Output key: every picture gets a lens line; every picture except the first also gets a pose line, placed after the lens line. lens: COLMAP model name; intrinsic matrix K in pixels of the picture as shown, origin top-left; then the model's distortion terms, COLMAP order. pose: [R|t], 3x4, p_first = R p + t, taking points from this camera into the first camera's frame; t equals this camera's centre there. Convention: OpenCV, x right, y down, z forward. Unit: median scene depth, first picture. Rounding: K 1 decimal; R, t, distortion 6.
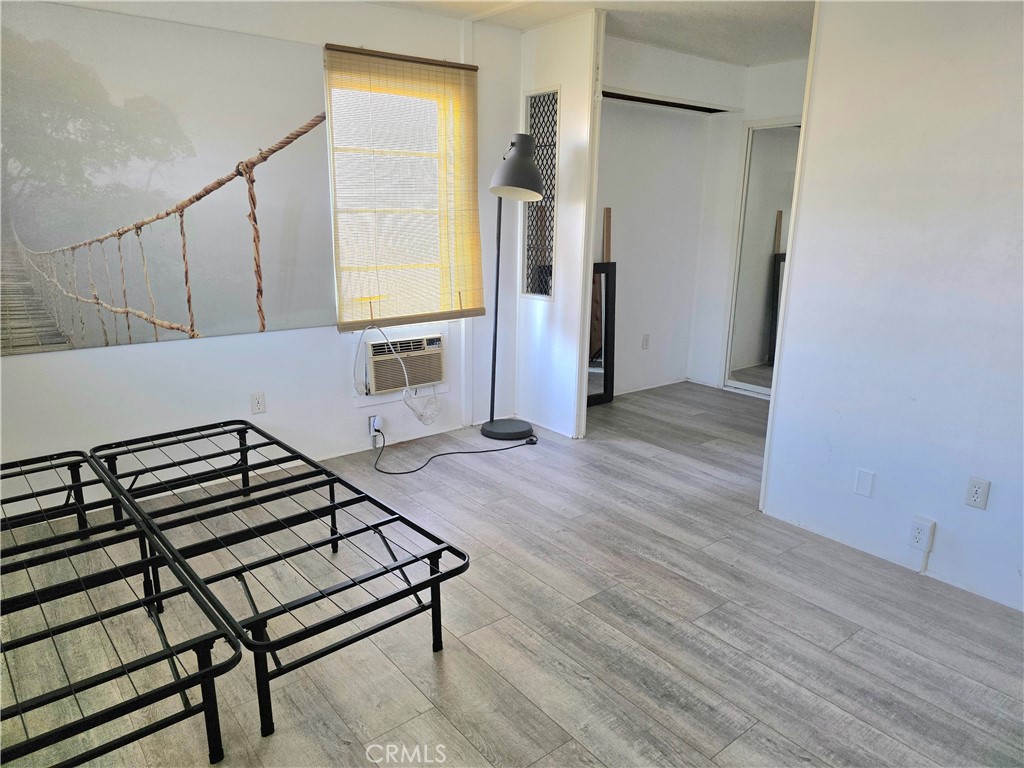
lens RADIAL K [[688.2, 0, 513.4], [0, 688.2, 378.0], [0, 0, 1]] dist [0.063862, -0.068422]
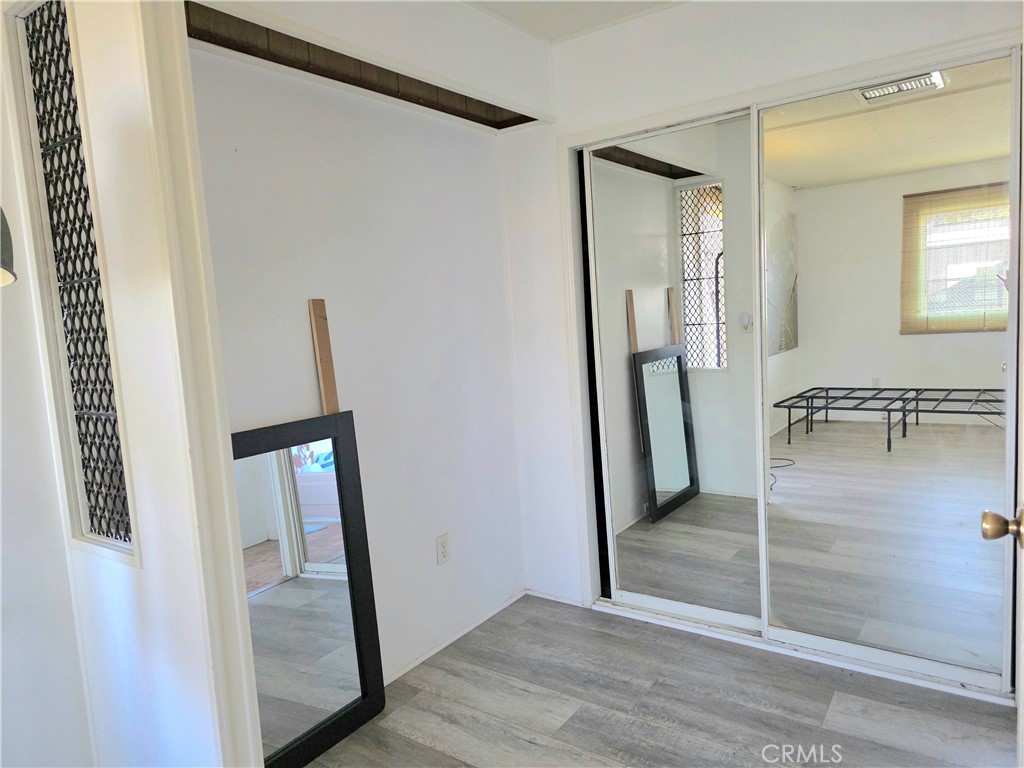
lens RADIAL K [[688.2, 0, 513.4], [0, 688.2, 378.0], [0, 0, 1]] dist [0.063862, -0.068422]
pose [[0.959620, -0.103284, 0.261650, 0.127682], [0.141945, 0.980843, -0.133413, -0.106715], [-0.242858, 0.165166, 0.955897, 0.499465]]
